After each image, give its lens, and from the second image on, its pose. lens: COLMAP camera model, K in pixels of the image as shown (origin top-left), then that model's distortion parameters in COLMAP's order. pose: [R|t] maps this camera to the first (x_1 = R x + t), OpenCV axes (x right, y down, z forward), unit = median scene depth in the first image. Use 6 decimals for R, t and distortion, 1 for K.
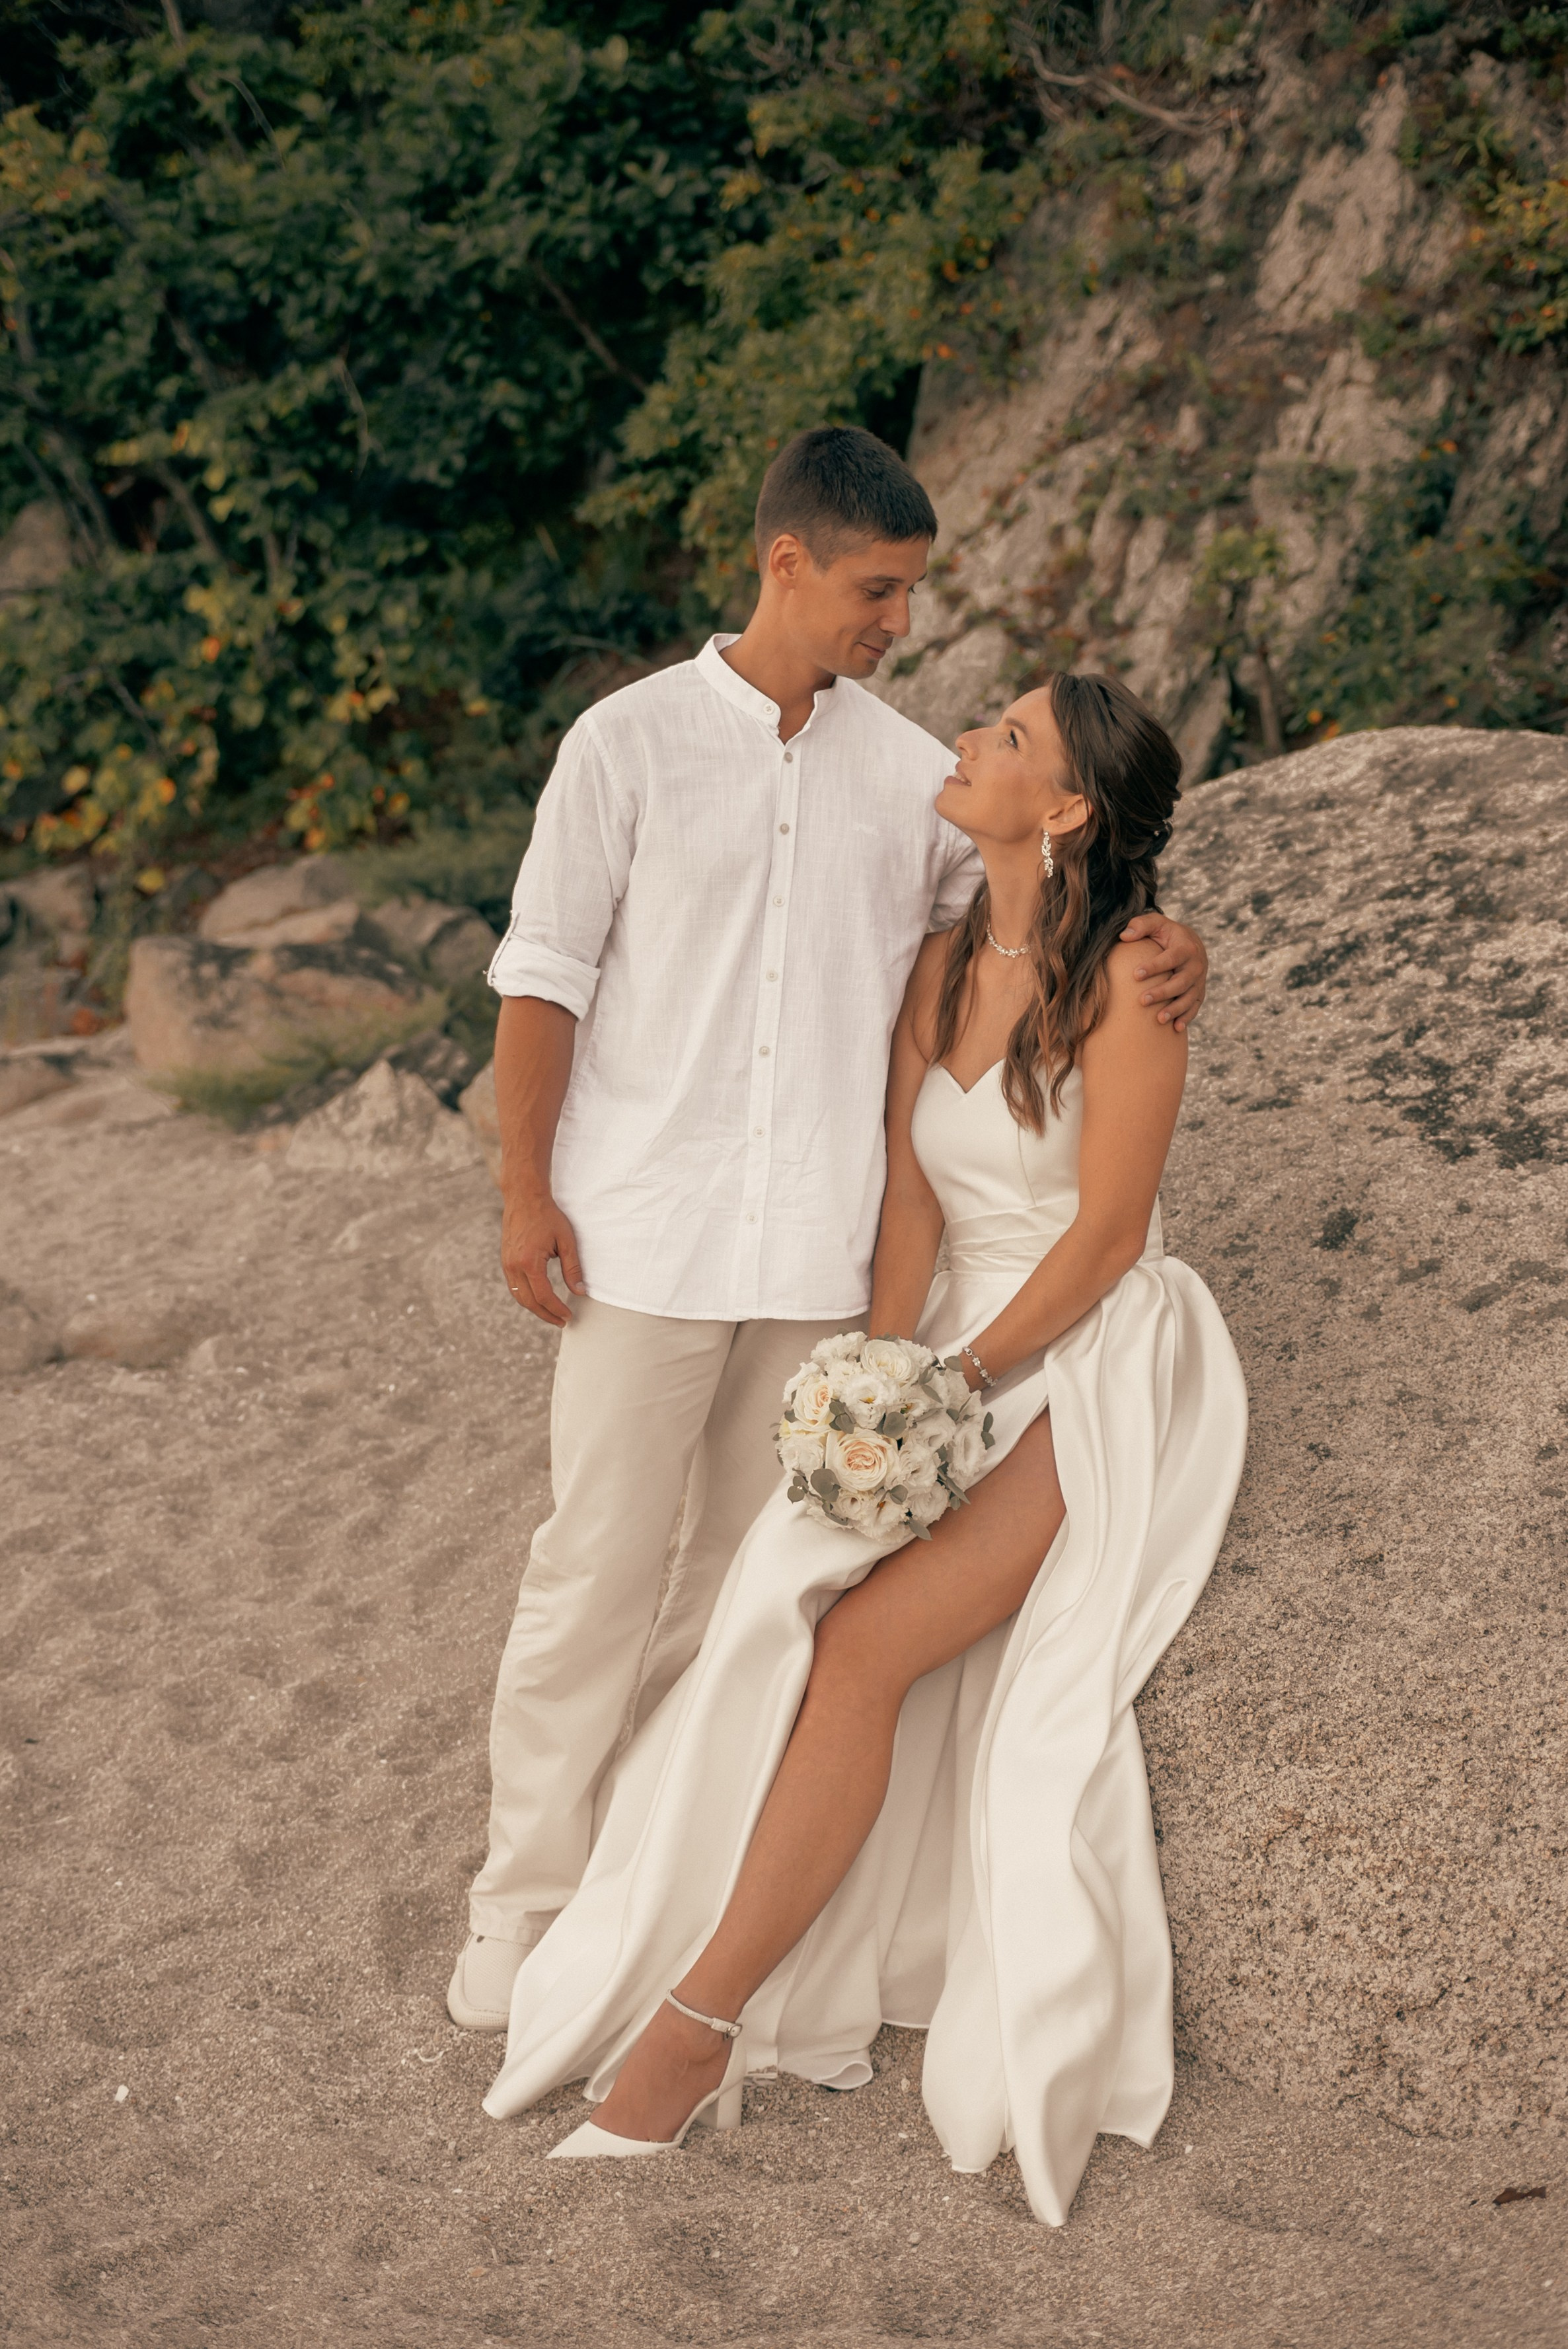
lens RADIAL K [[3006.2, 0, 774.3], [0, 3006.2, 1186.4], [0, 0, 1]] dist [0.005674, 0.151182]
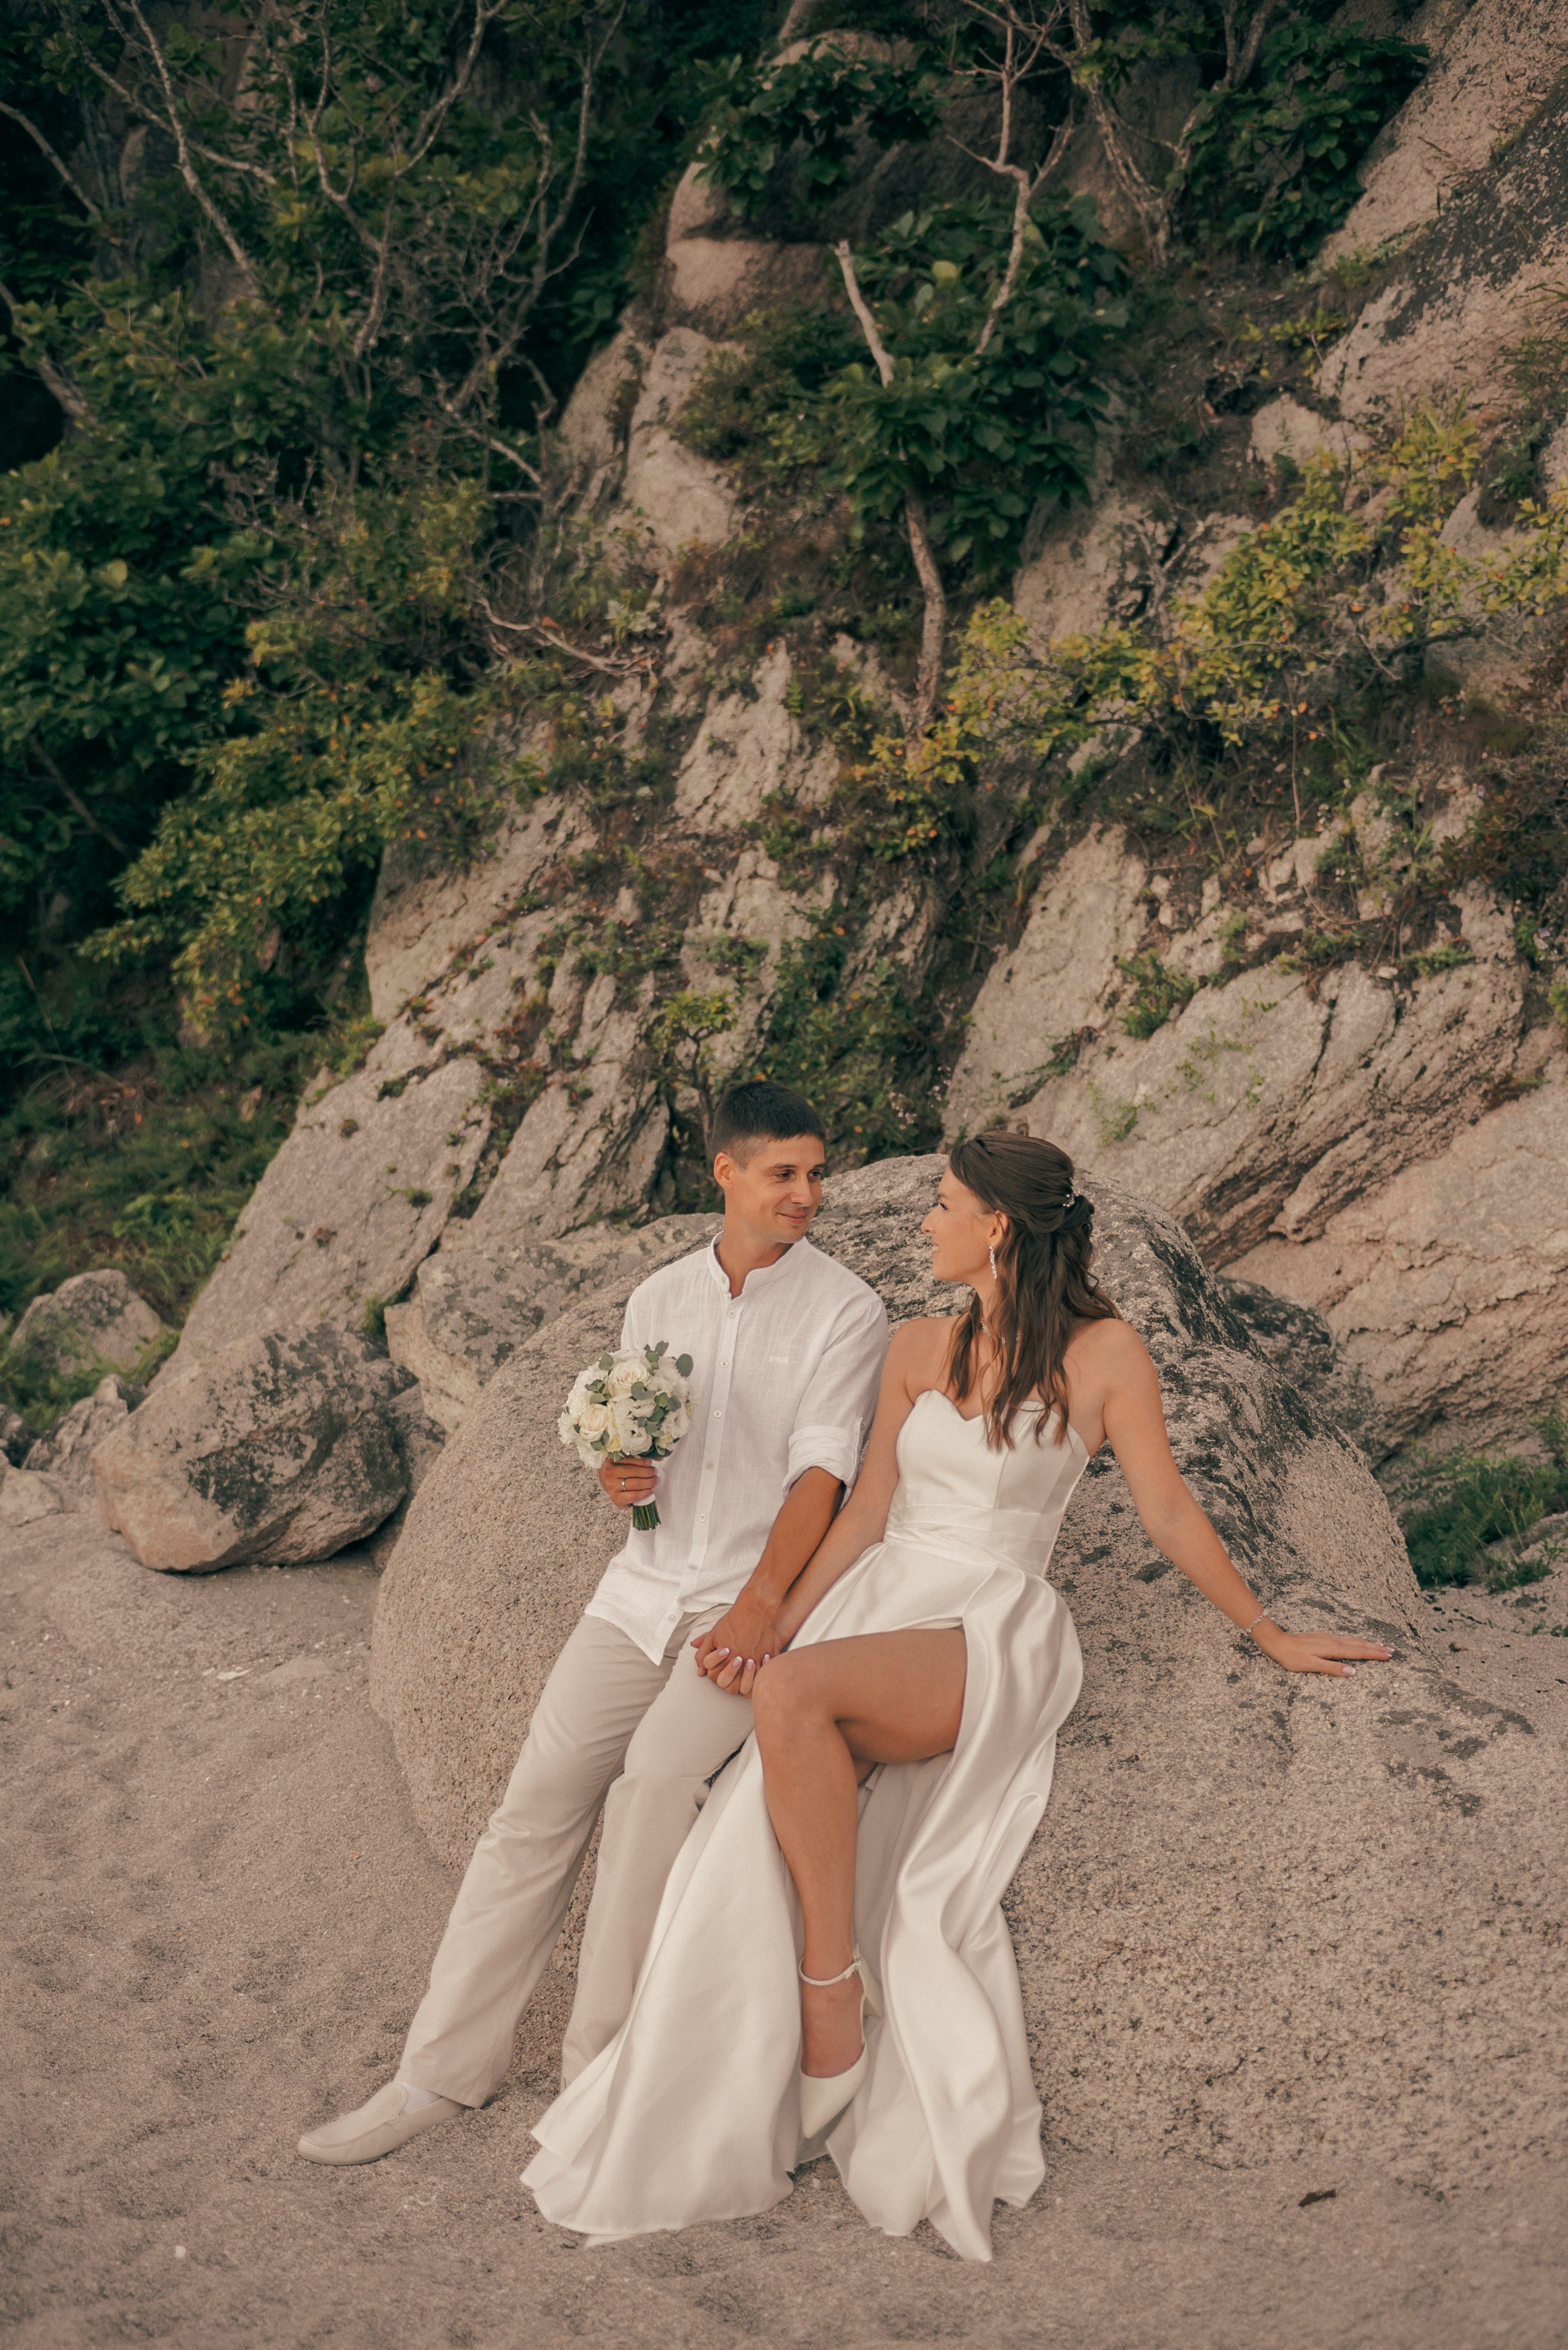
lens RADIAL K [[2679.4, 0, 780.5], [0, 2679.4, 1176.6], [0, 0, 1]] dist [-0.005014, 0.073933]
pose [[0.964209, 0.015528, 0.264689, -0.093942], [0.020495, 0.990932, -0.132793, 0.006264], [-0.264351, 0.133465, 0.955147, -0.054915]]
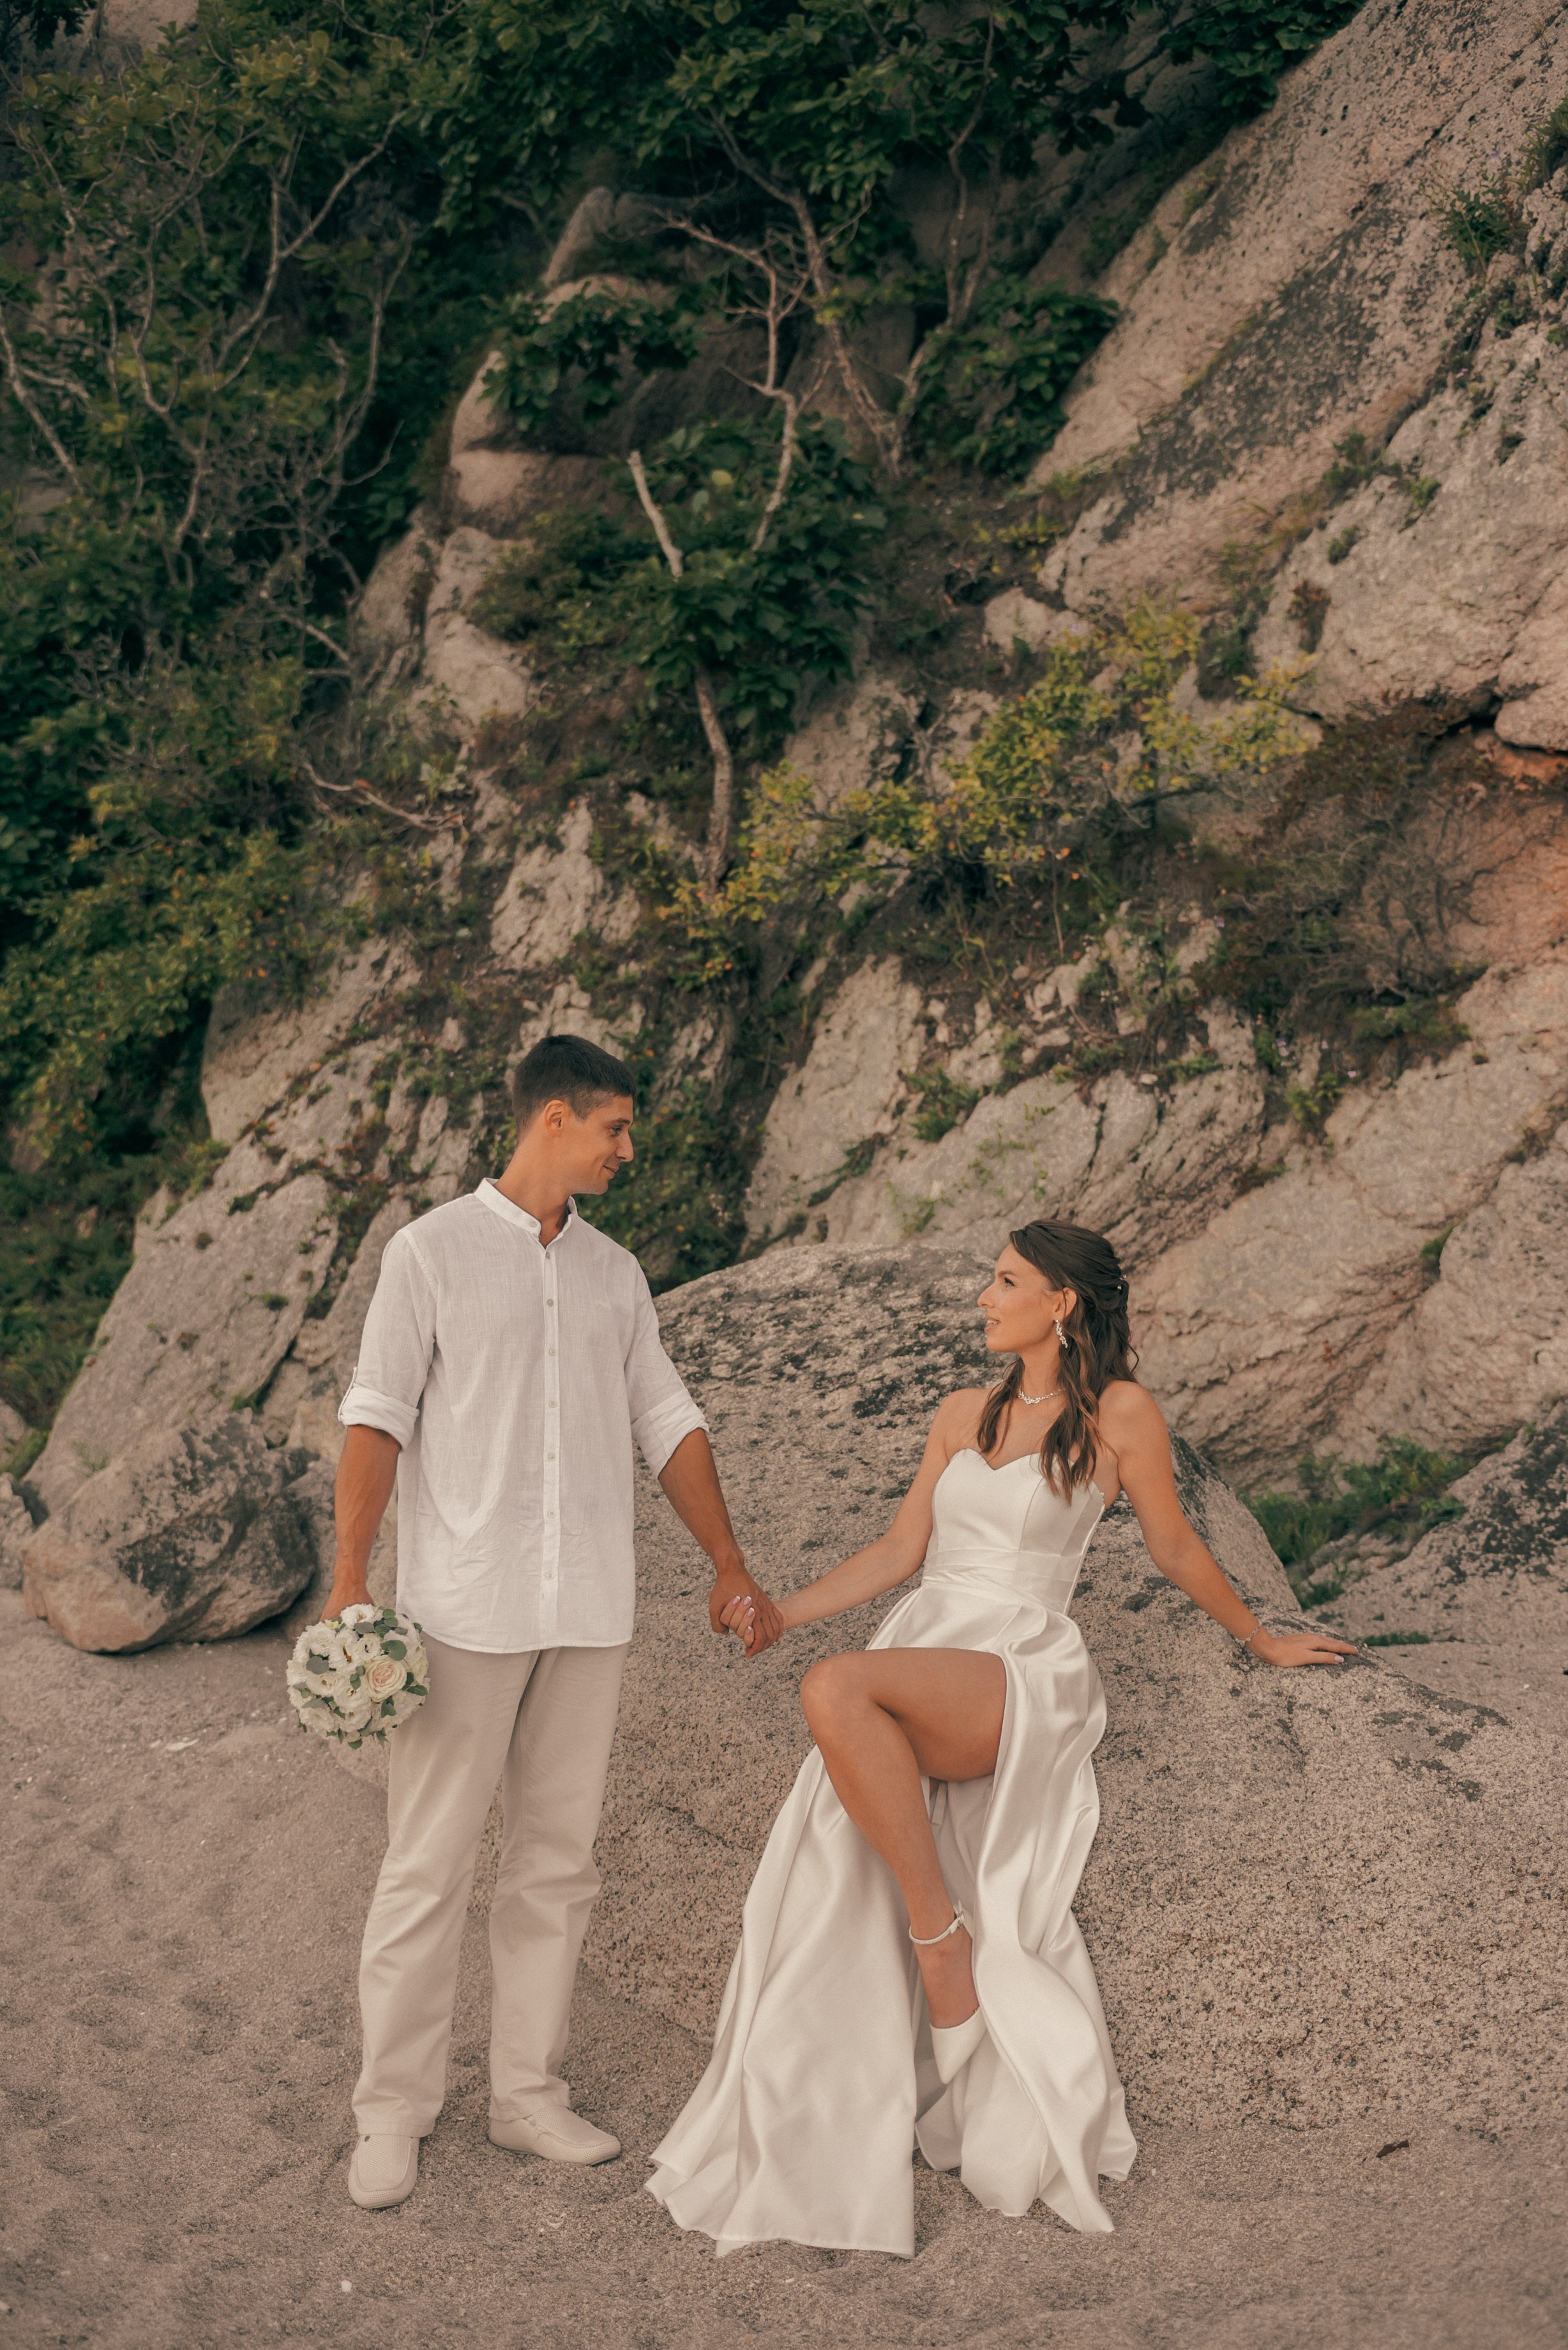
lens RADIAL K [[2358.4, 0, 784.9], [0, 2358.4, 1175.7], [0, 0, 1]] dist [-0.034332, 0.044839]
pose [[0.920229, 0.004067, 0.391359, -0.149090], [0.067676, 0.983230, -0.169351, 0.005164], [-0.385484, 0.182327, 0.904521, -0.023638]]
